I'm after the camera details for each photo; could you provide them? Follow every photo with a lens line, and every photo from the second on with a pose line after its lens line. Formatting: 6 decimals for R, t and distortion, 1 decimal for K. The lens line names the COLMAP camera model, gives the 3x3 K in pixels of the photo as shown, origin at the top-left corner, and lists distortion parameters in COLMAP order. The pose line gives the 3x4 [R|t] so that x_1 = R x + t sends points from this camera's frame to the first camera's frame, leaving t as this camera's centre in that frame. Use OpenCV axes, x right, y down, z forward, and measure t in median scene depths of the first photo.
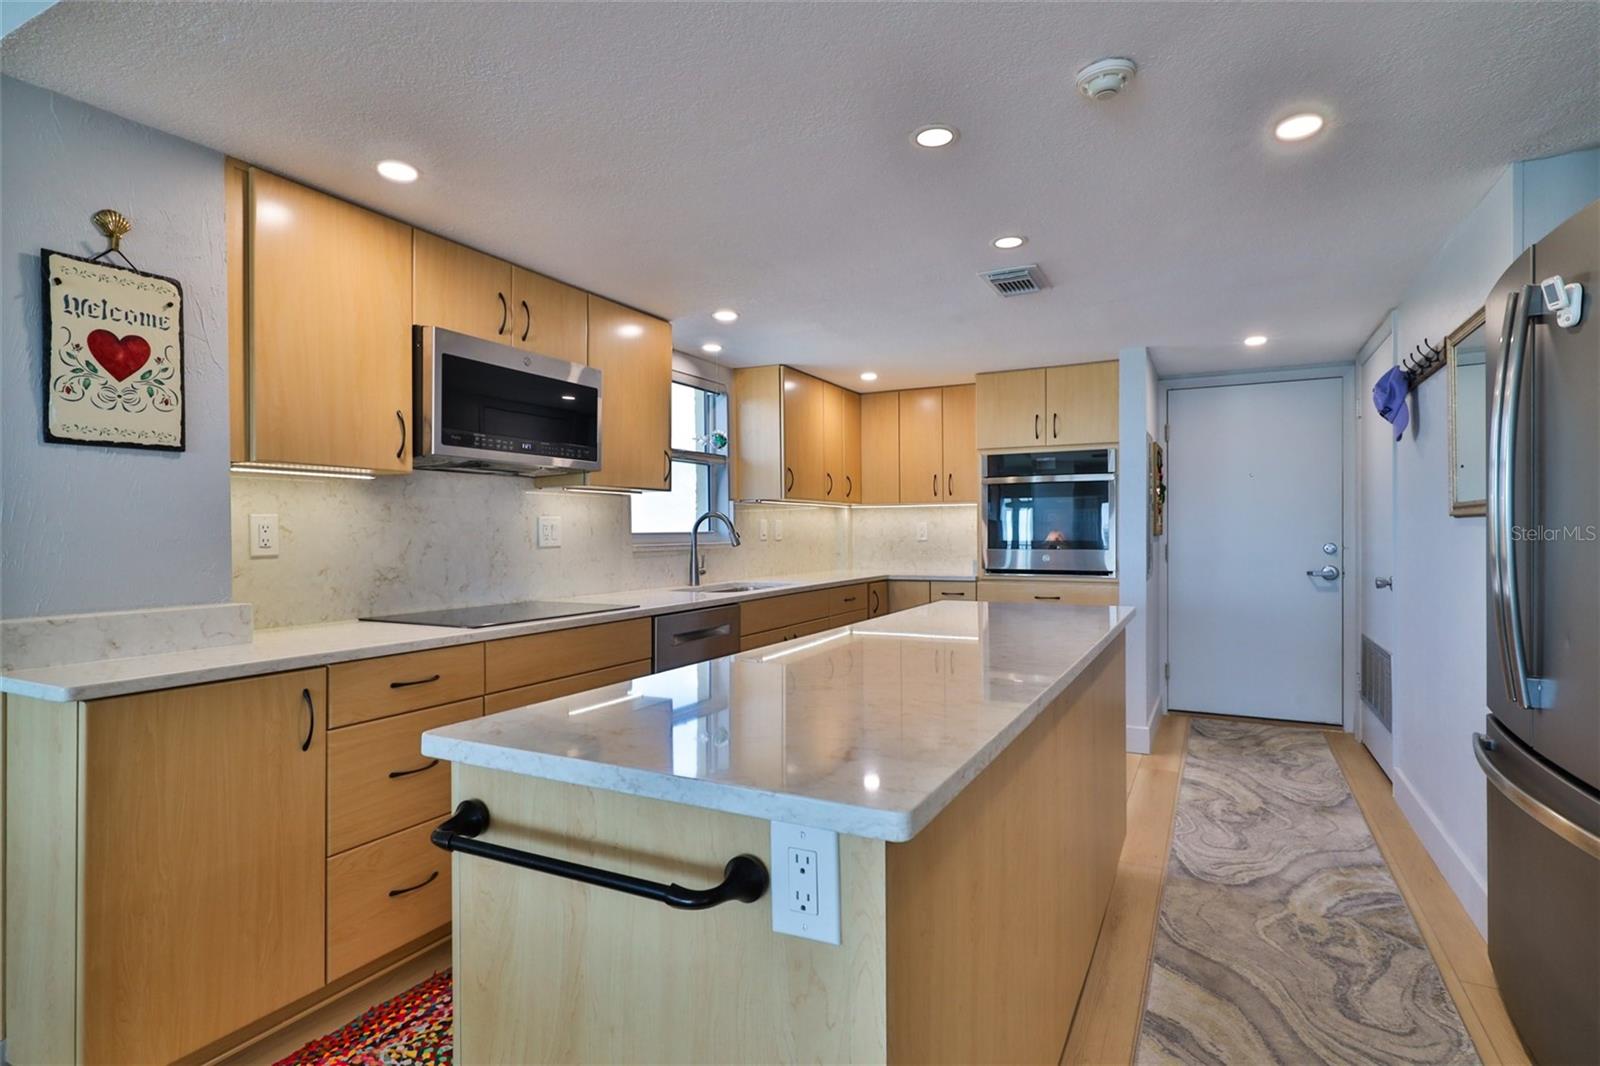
lens RADIAL K [[791.9, 0, 800.0], [0, 791.9, 533.0], [0, 0, 1]] dist [-0.000861, -0.000266]
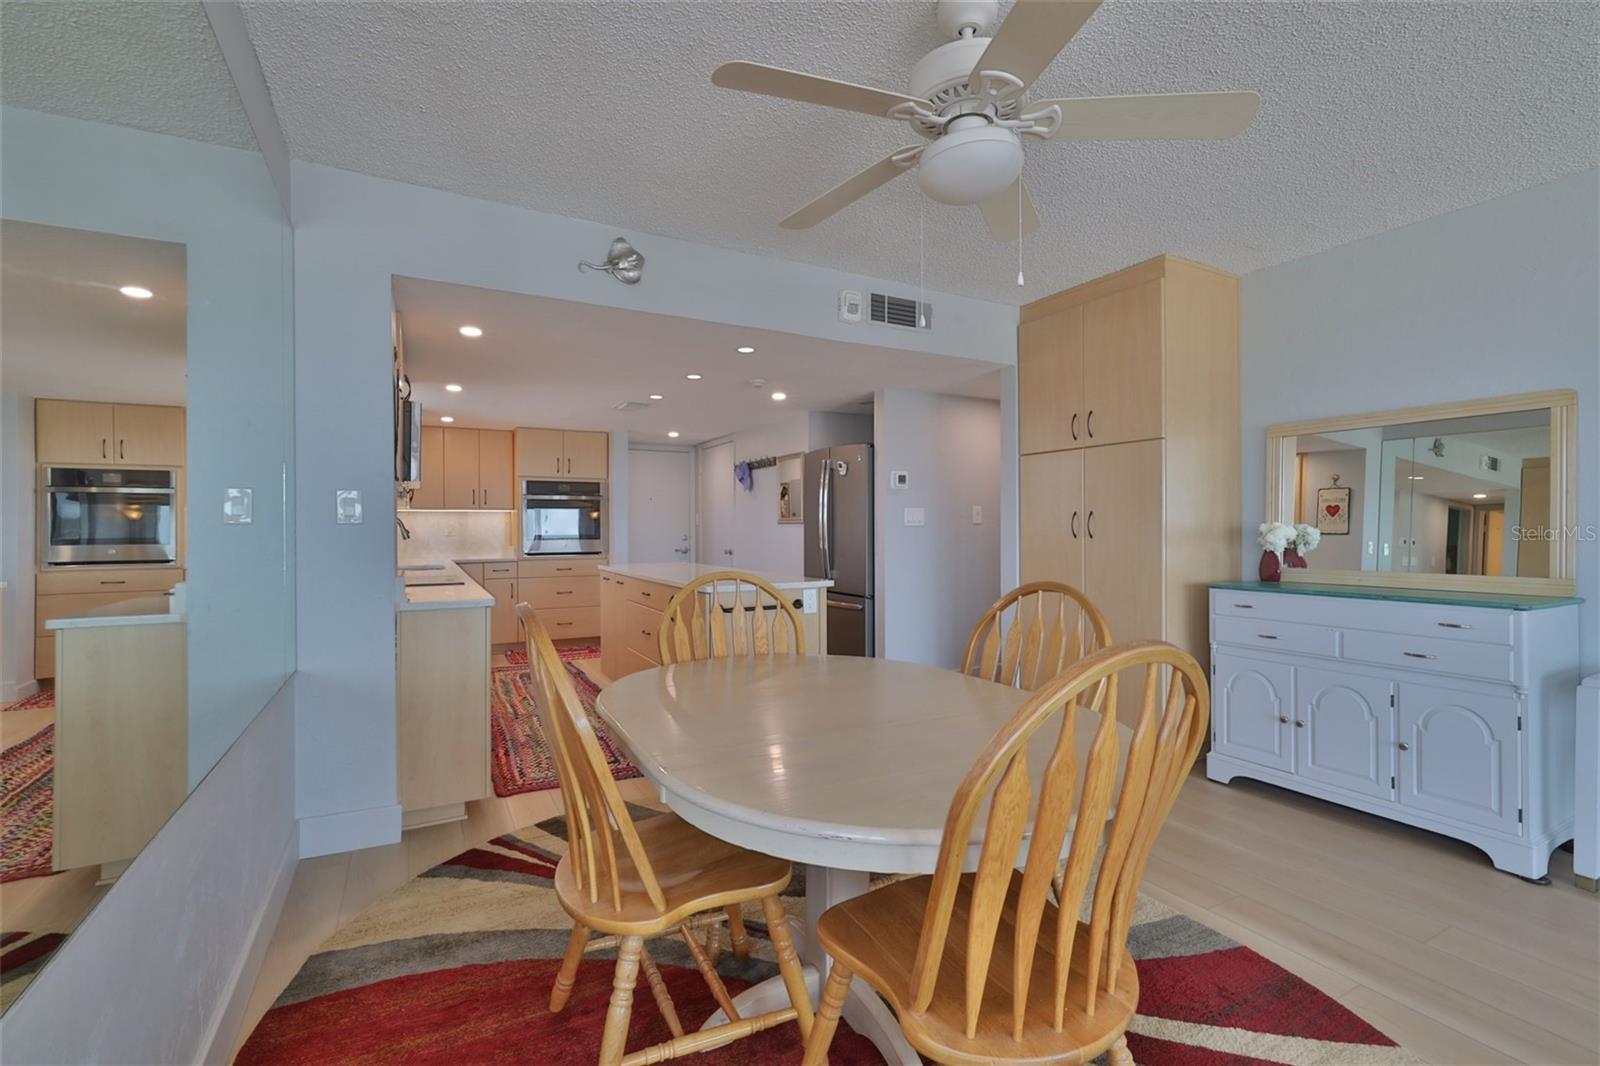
lens RADIAL K [[705.0, 0, 800.0], [0, 705.0, 533.0], [0, 0, 1]] dist [0.000006, 0.000041]
pose [[0.565461, -0.000811, 0.824775, -0.636249], [-0.000787, 0.999999, 0.001522, 0.003174], [-0.824775, -0.001510, 0.565459, -0.244369]]
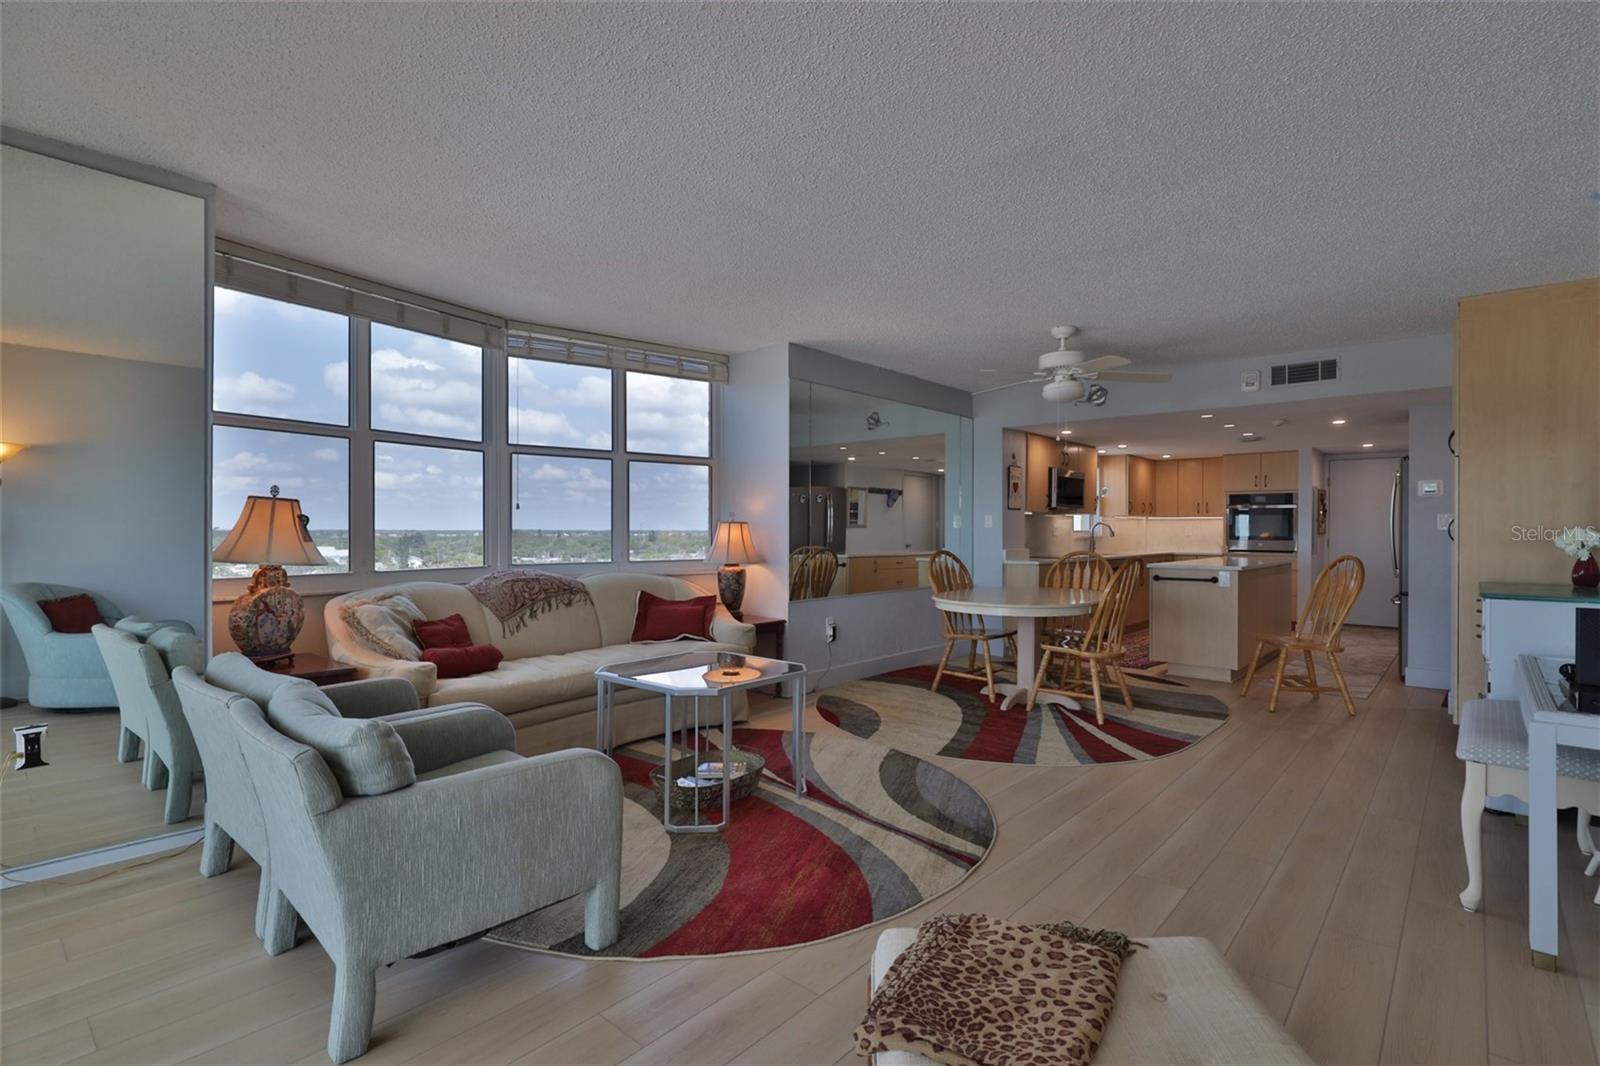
lens RADIAL K [[747.8, 0, 800.0], [0, 747.8, 533.0], [0, 0, 1]] dist [0.001218, 0.000313]
pose [[0.969449, 0.010411, -0.245073, -0.378109], [-0.008773, 0.999931, 0.007776, -0.001362], [0.245137, -0.005388, 0.969473, -1.193942]]
